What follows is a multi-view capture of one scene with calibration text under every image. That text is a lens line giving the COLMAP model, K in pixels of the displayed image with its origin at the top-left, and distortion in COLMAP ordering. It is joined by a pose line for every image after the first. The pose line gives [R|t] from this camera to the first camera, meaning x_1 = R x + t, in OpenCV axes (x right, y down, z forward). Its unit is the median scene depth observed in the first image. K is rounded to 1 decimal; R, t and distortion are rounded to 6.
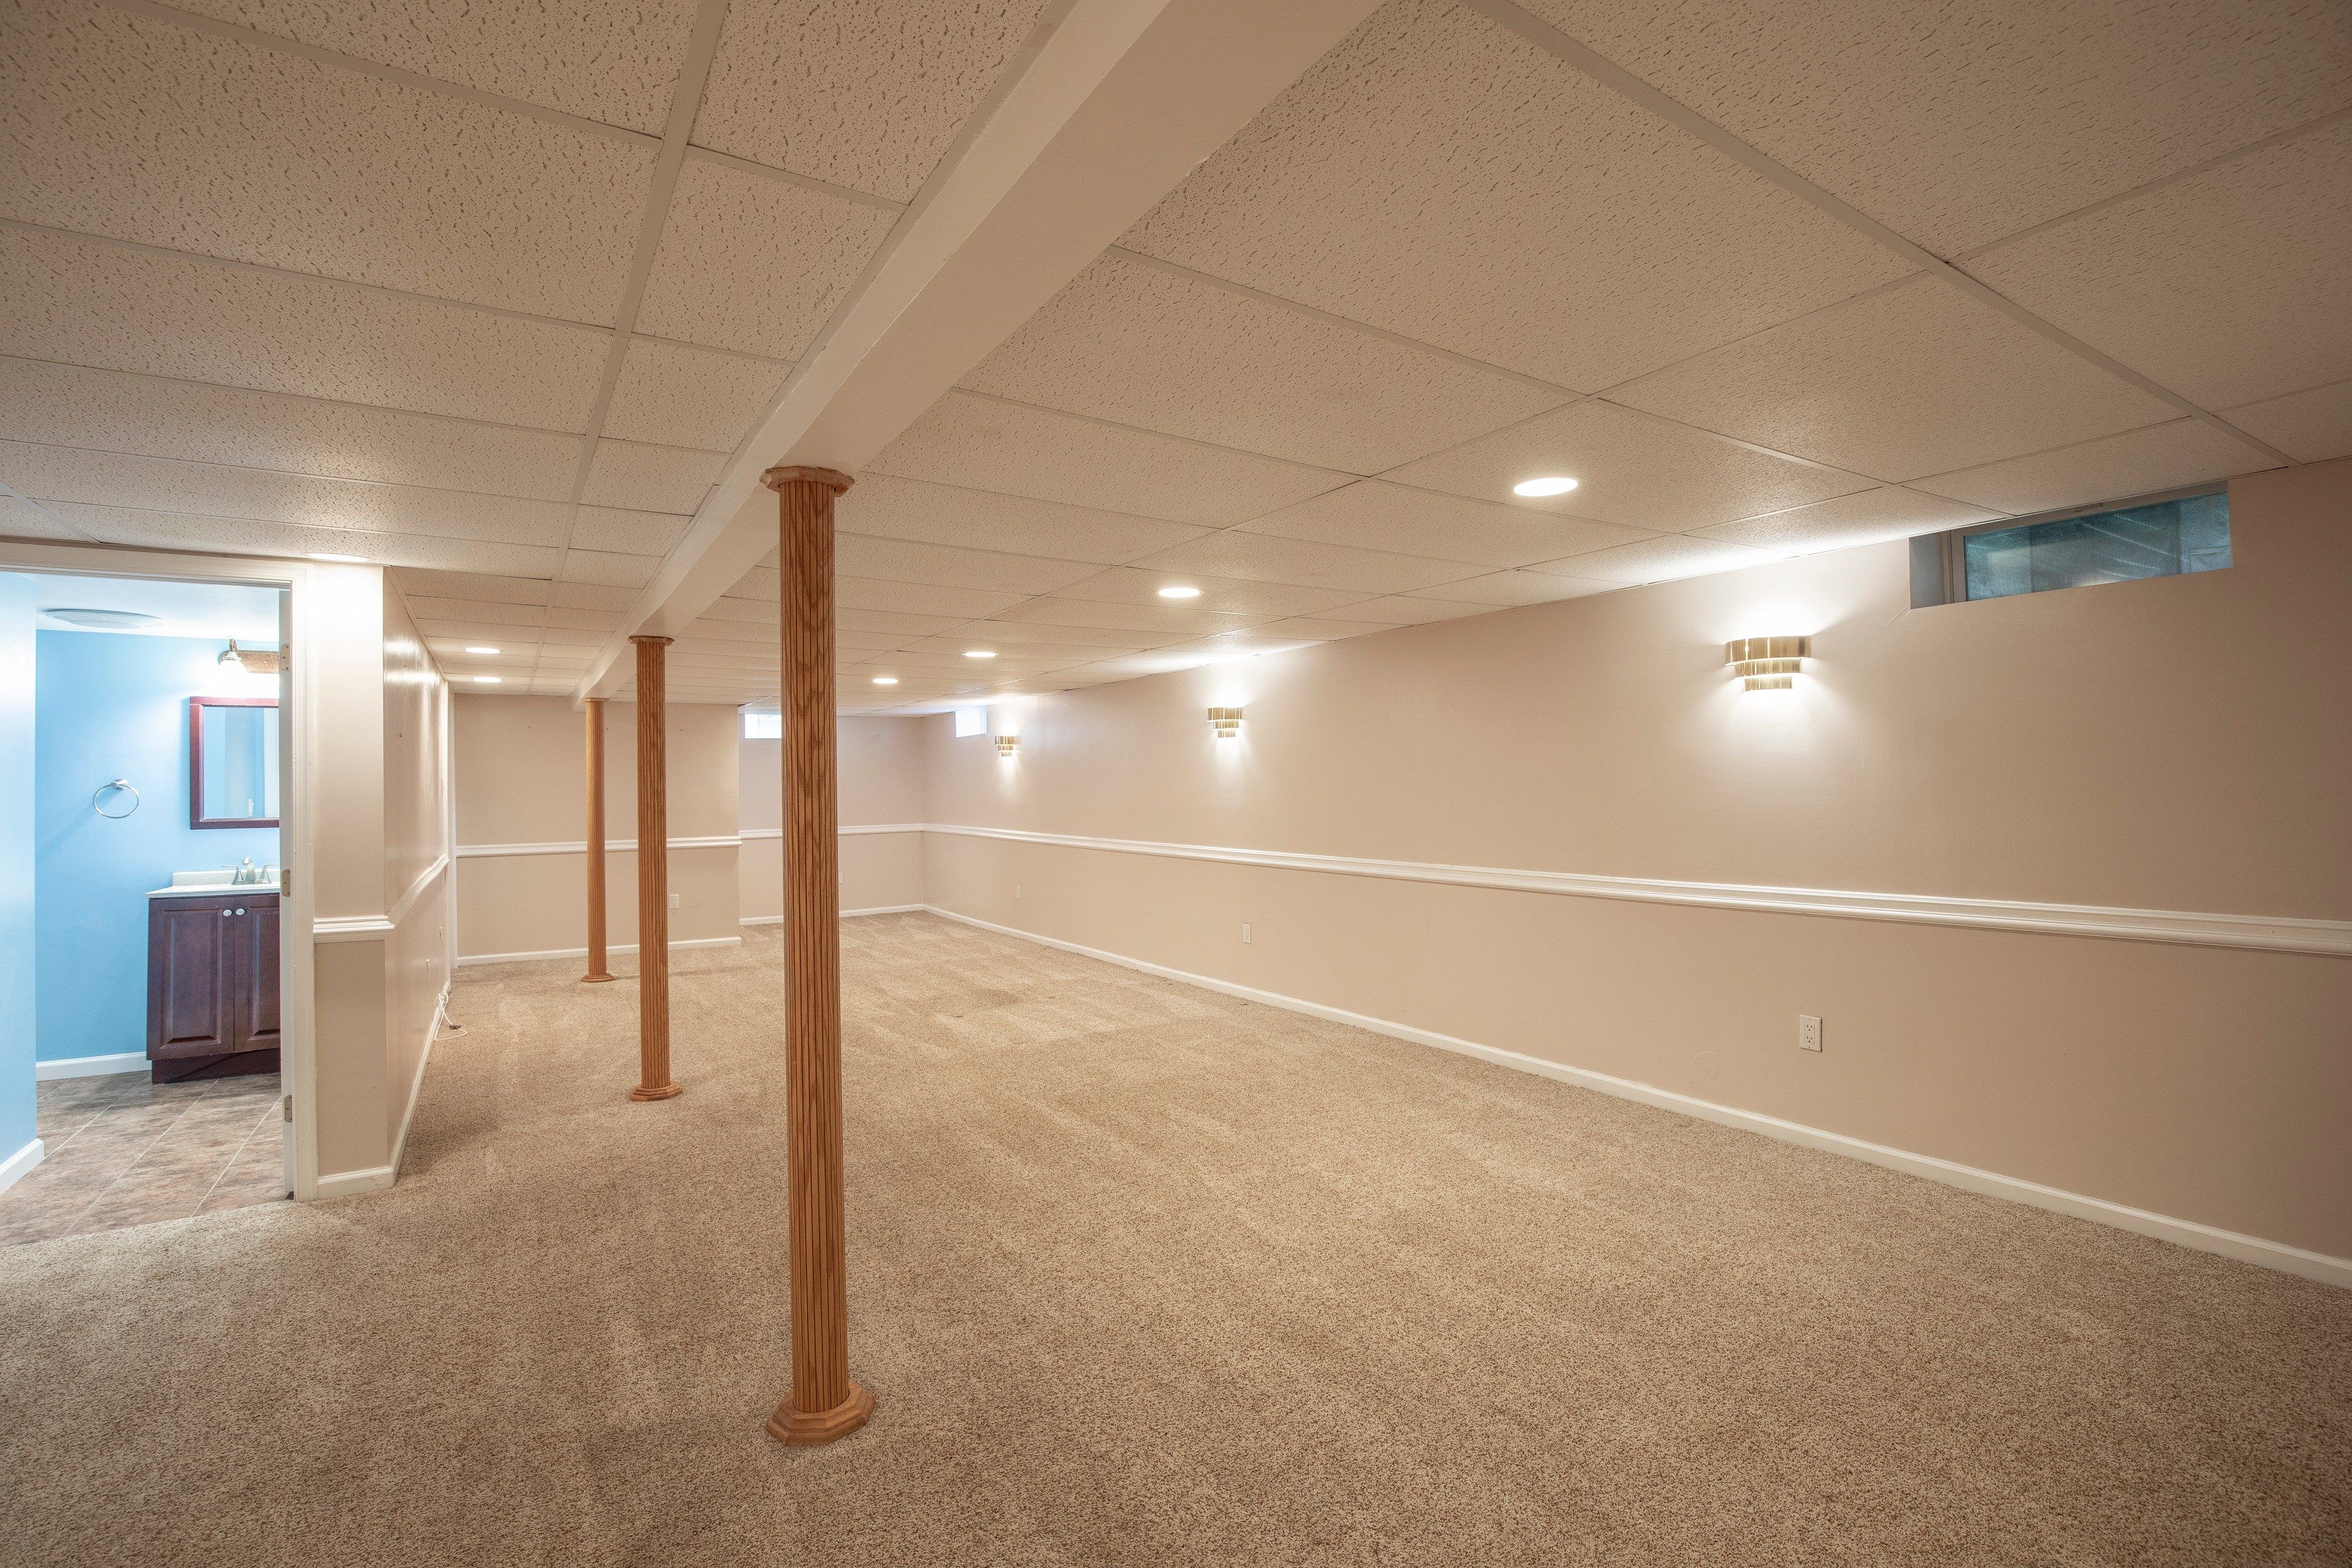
lens RADIAL K [[1087.1, 0, 1183.7], [0, 1087.1, 768.5], [0, 0, 1]] dist [-0.034246, 0.007698]
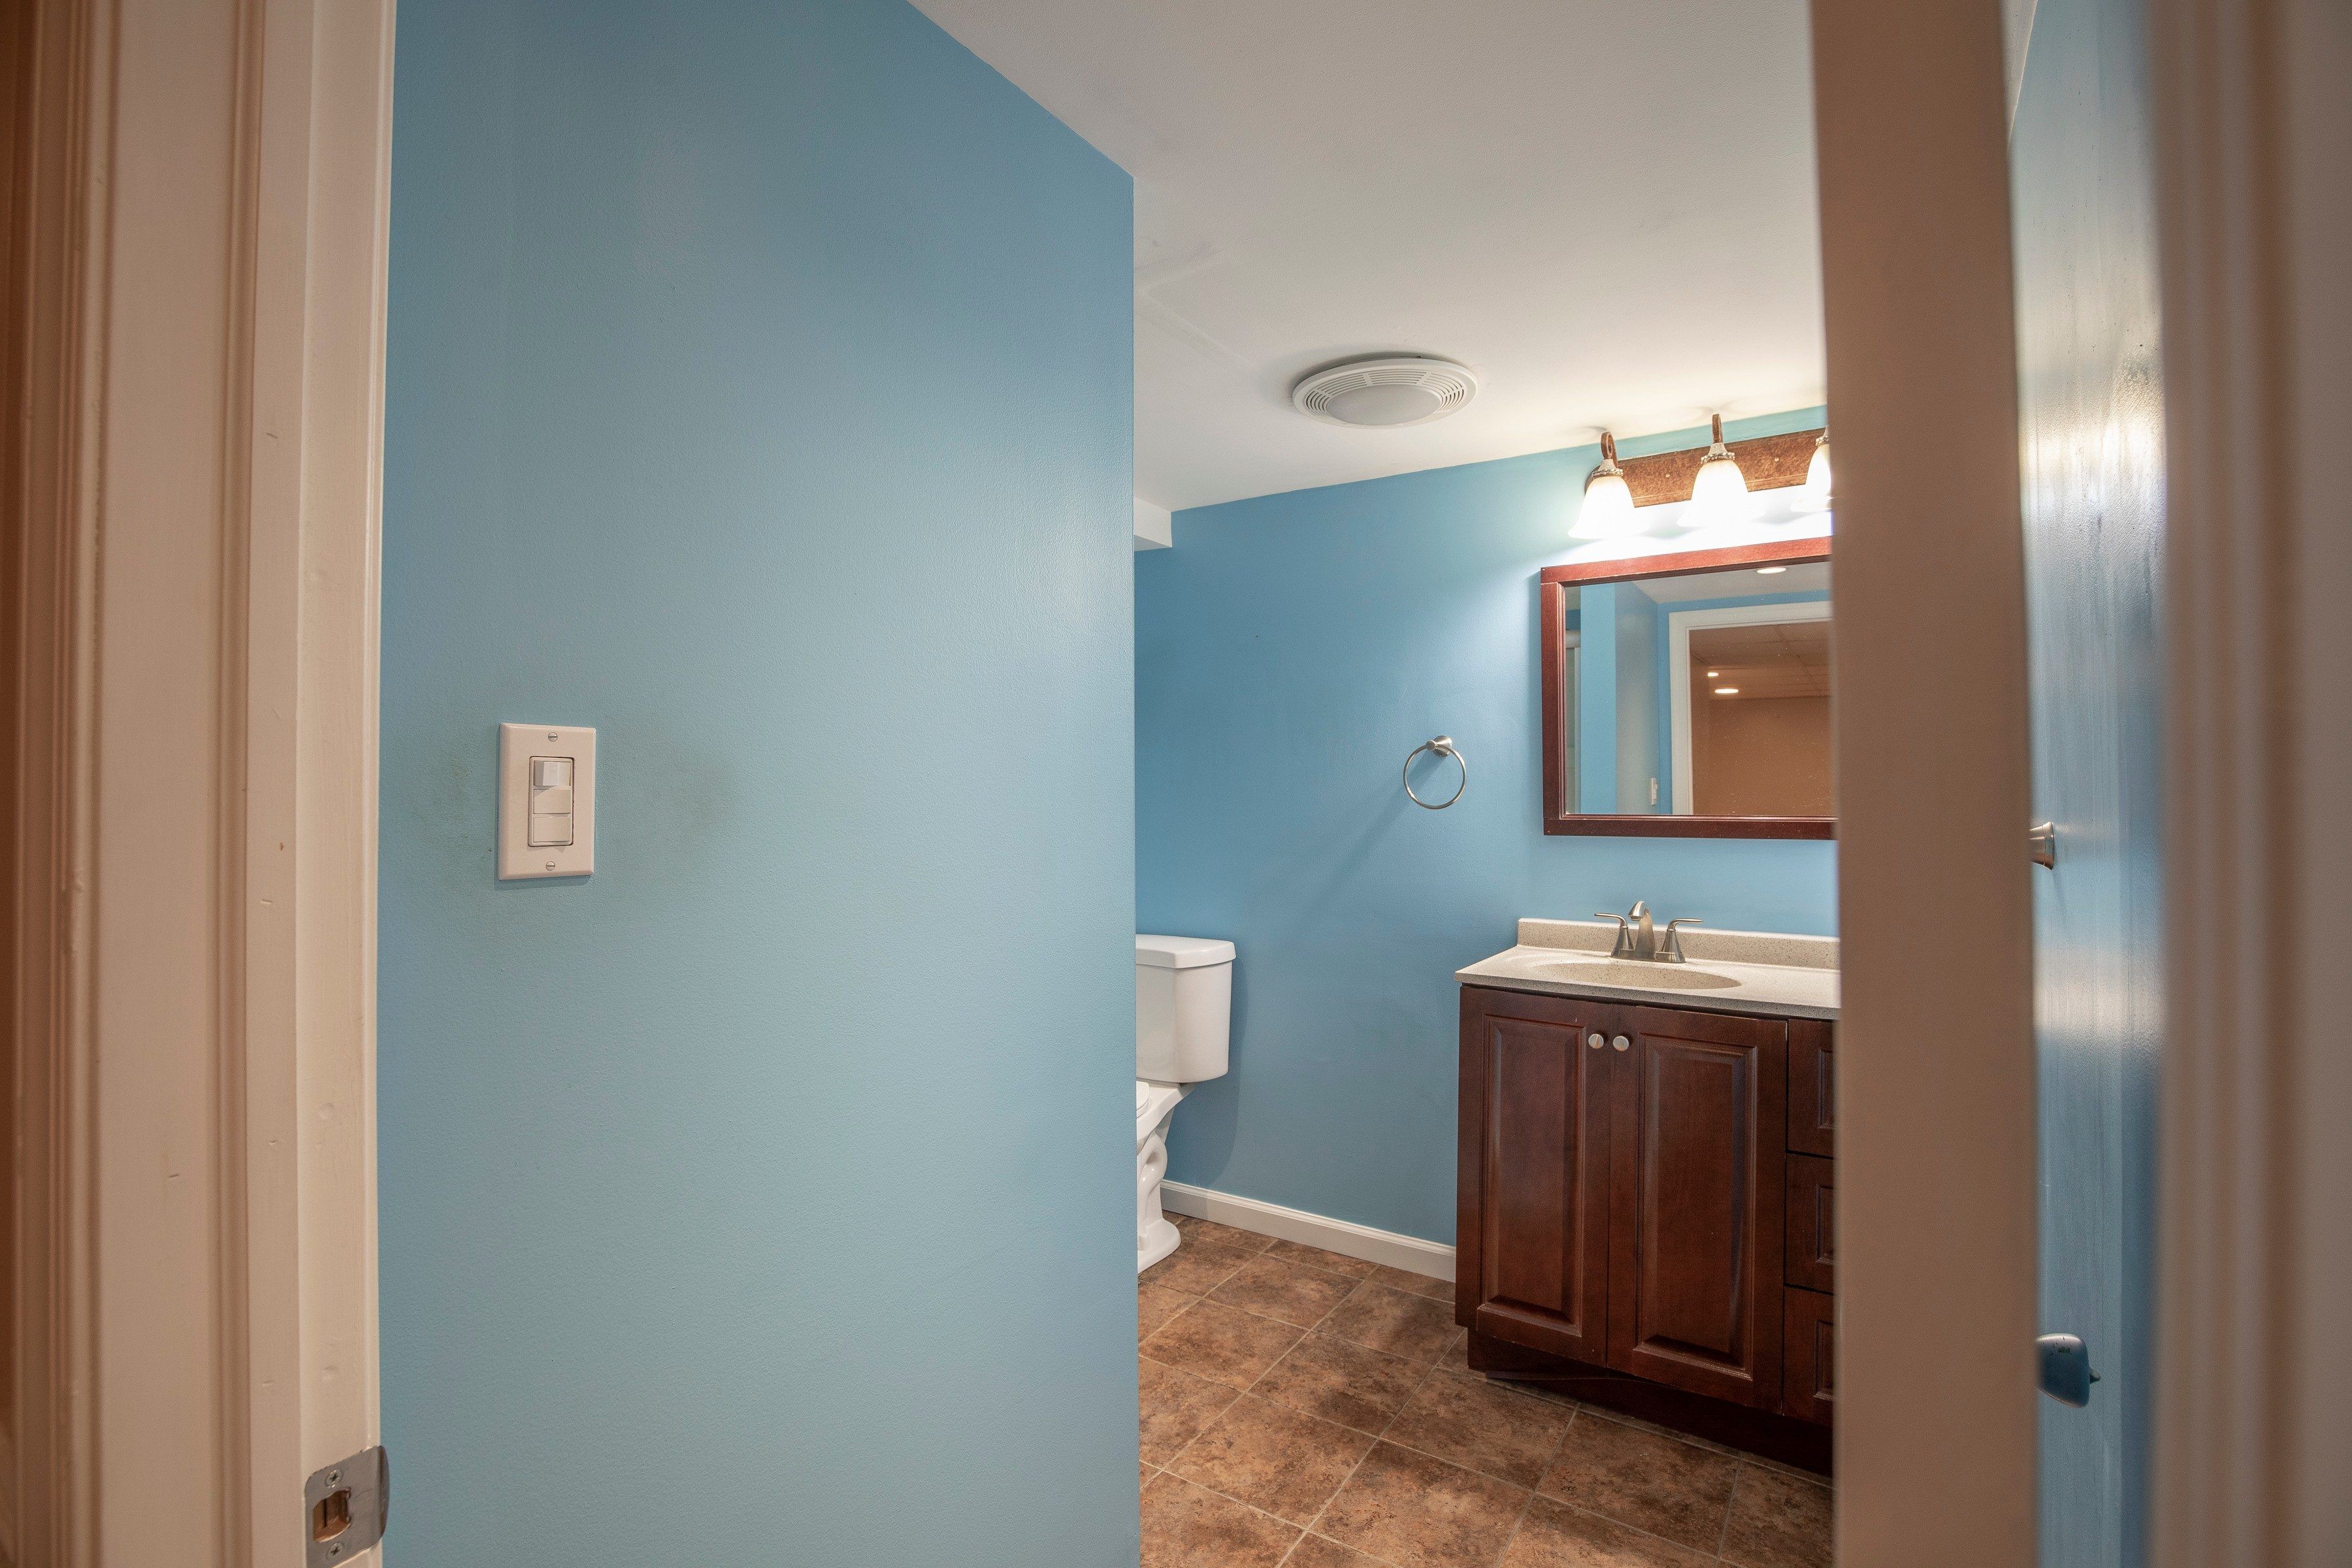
lens RADIAL K [[1087.1, 0, 1169.8], [0, 1087.1, 776.0], [0, 0, 1]] dist [-0.042643, -0.000052]
pose [[0.408185, -0.003328, -0.912893, -0.548745], [0.011988, 0.999927, 0.001715, 0.027291], [0.912821, -0.011644, 0.408195, 0.637101]]
